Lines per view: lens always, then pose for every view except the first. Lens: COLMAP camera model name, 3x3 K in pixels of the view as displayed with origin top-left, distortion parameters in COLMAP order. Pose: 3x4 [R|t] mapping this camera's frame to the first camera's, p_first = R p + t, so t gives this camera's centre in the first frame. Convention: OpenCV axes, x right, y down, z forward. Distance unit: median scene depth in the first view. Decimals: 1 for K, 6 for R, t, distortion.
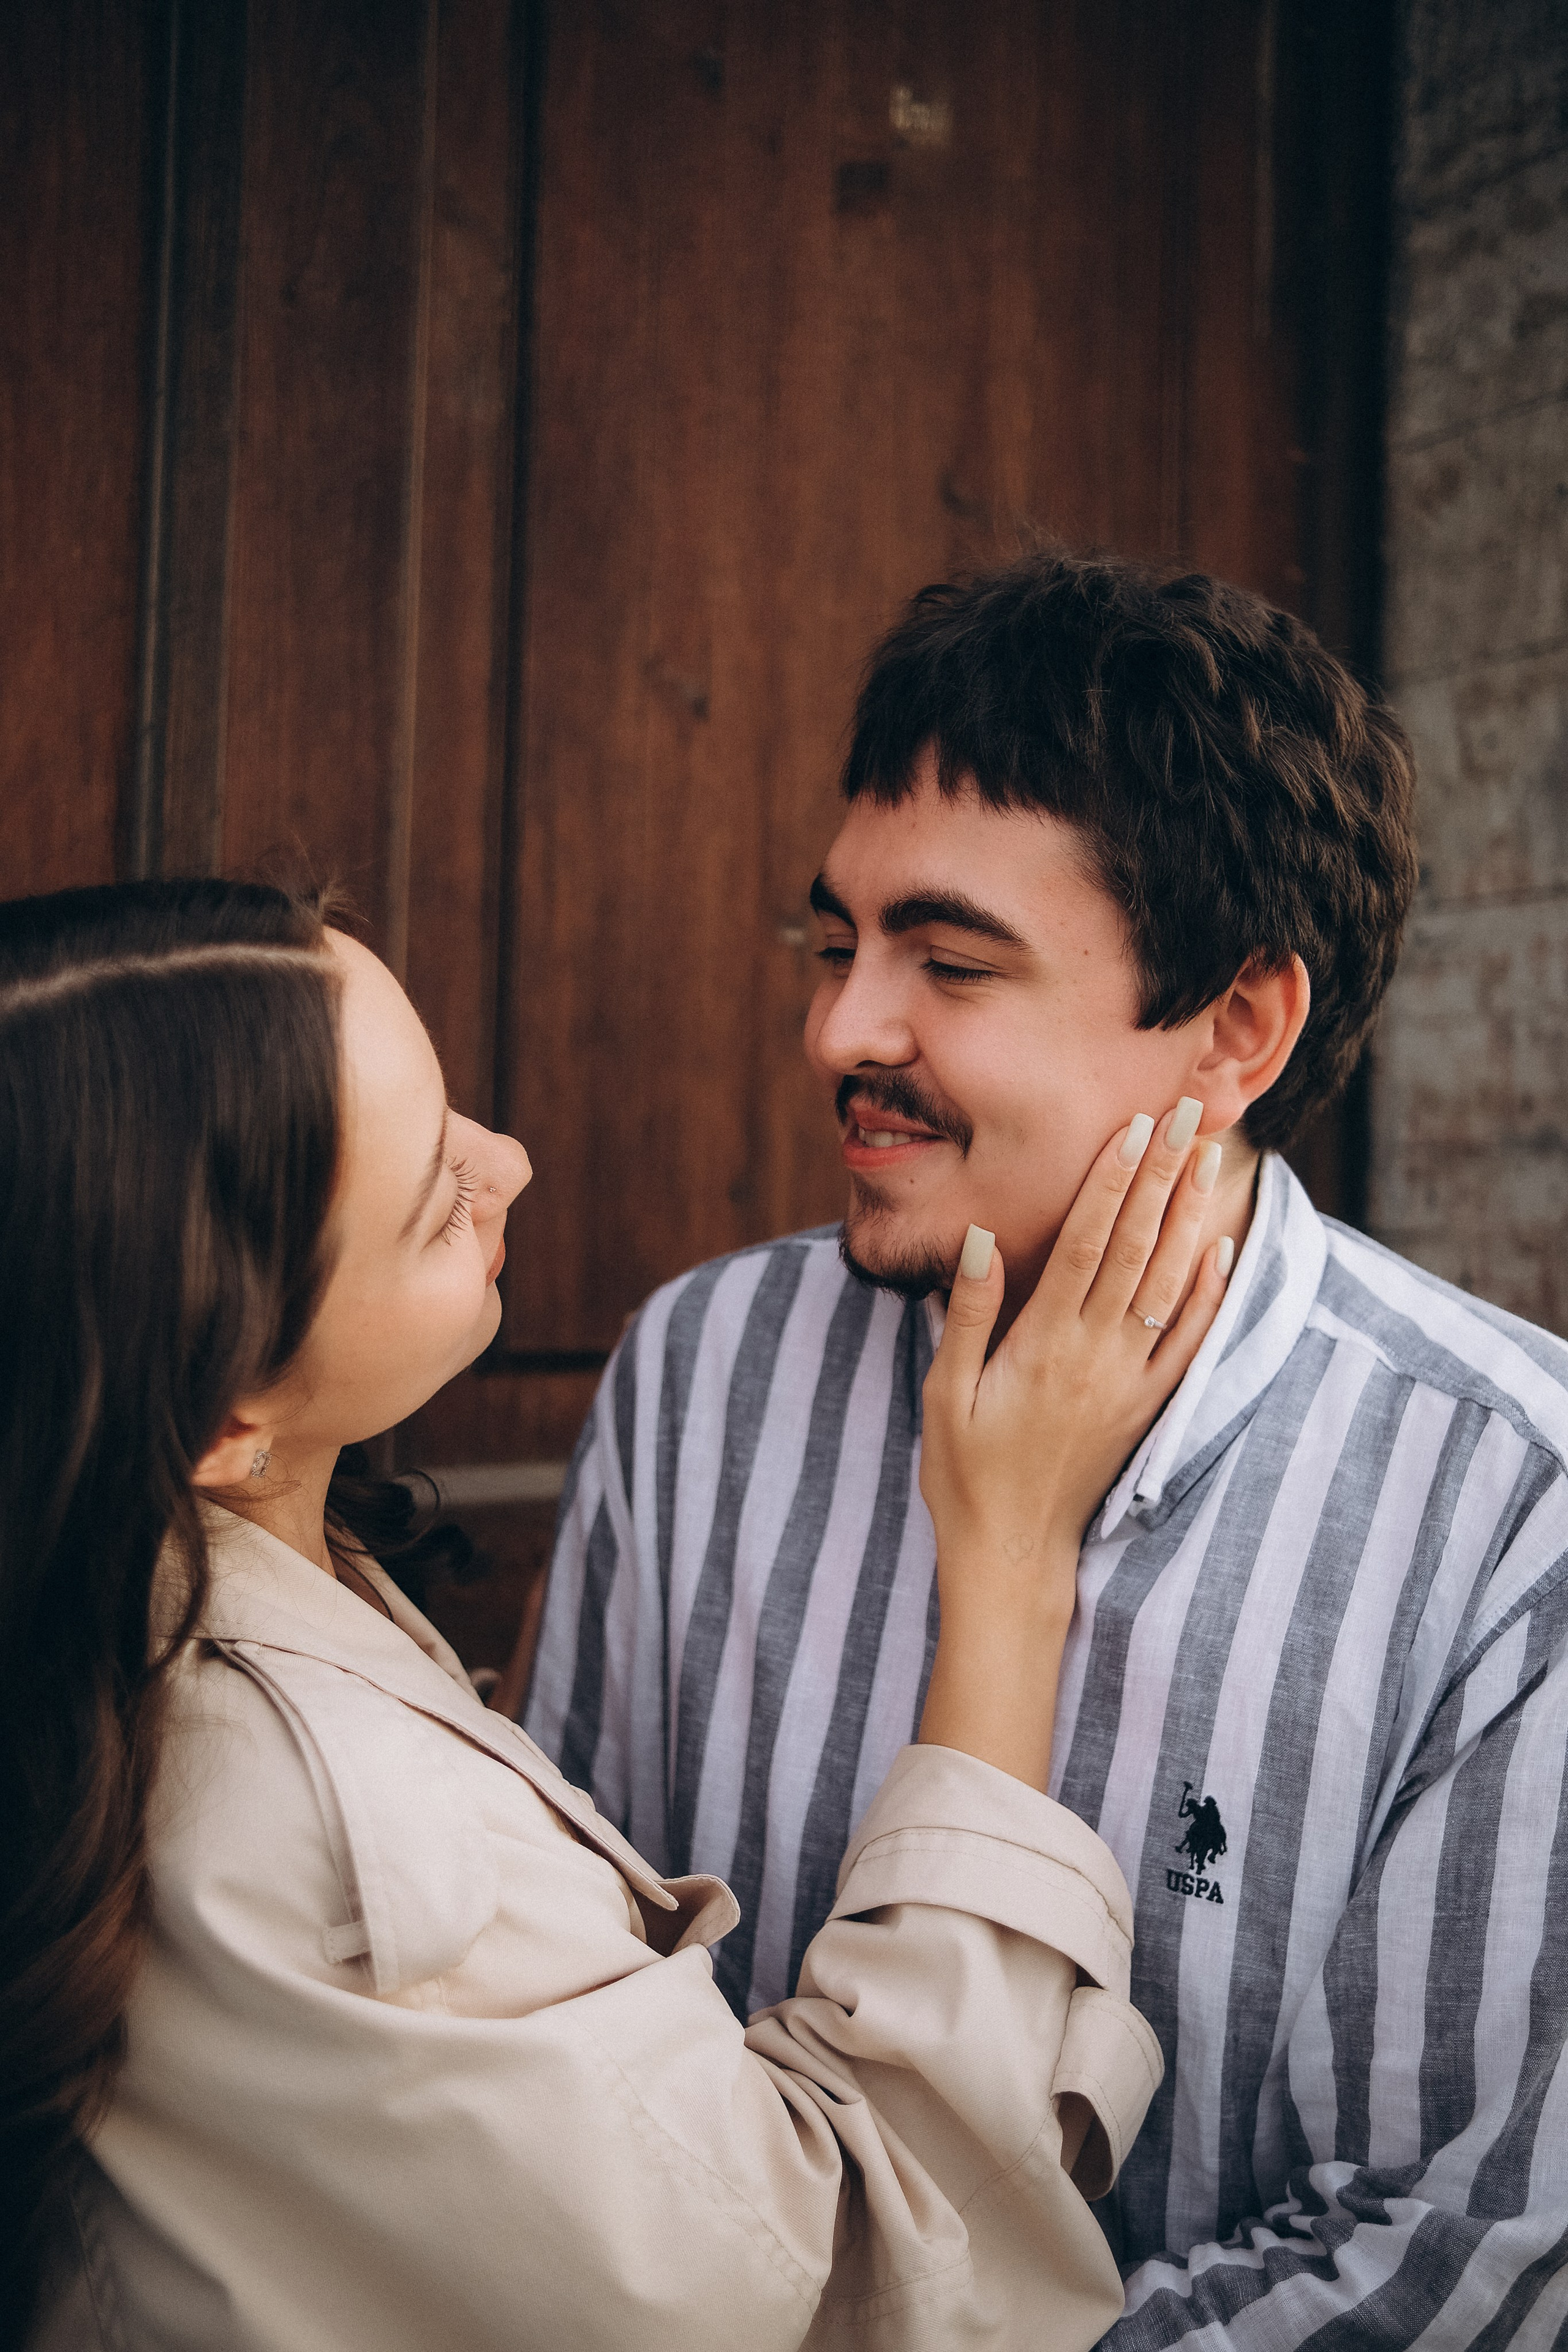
lens RADIAL K [[2427.1, 0, 784.0], [0, 2427.1, 1176.0], [0, 0, 1]] dist [-0.132702, 0.208131]
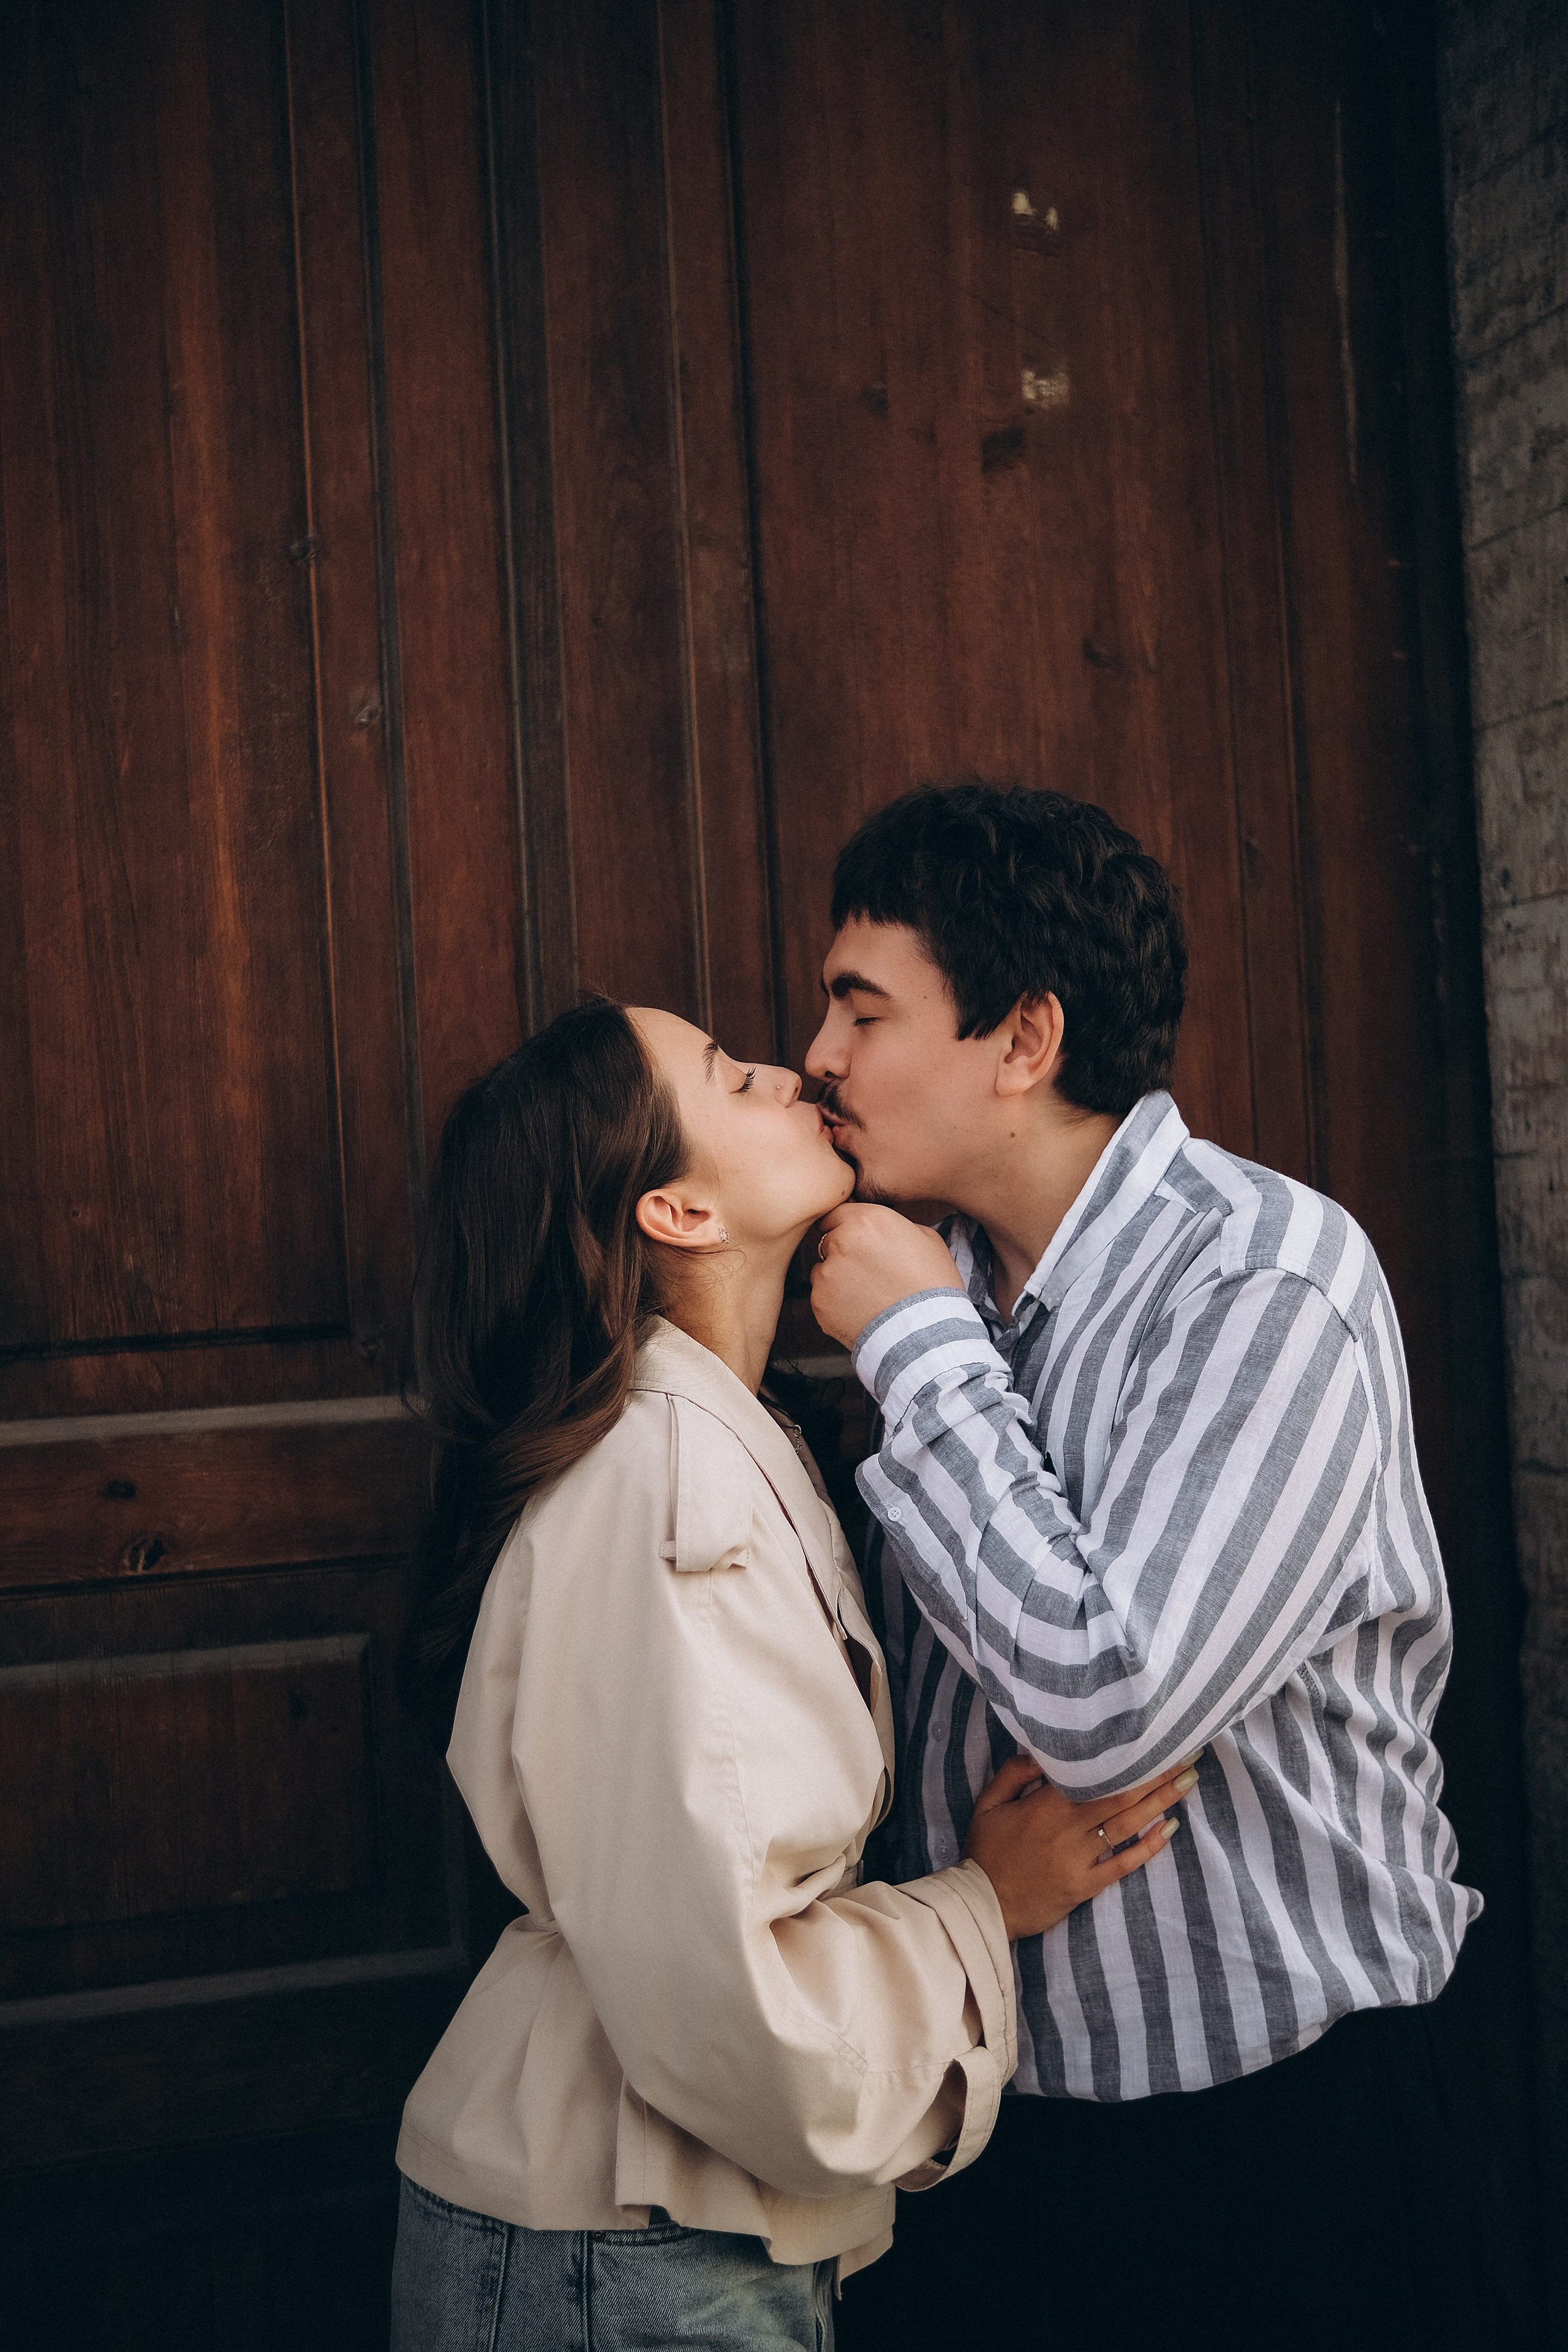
lens RADIAL K [[2427.1, 0, 784.0], [0, 2427.1, 1176.0], [0, 0, 1]] dist [-0.132702, 0.208131]
pose [[0.970386, -0.096292, -0.221538, 0.186347], [0.092786, 0.995341, -0.026207, 0.038101], [0.223029, 0.004875, 0.974800, -0.418414]]
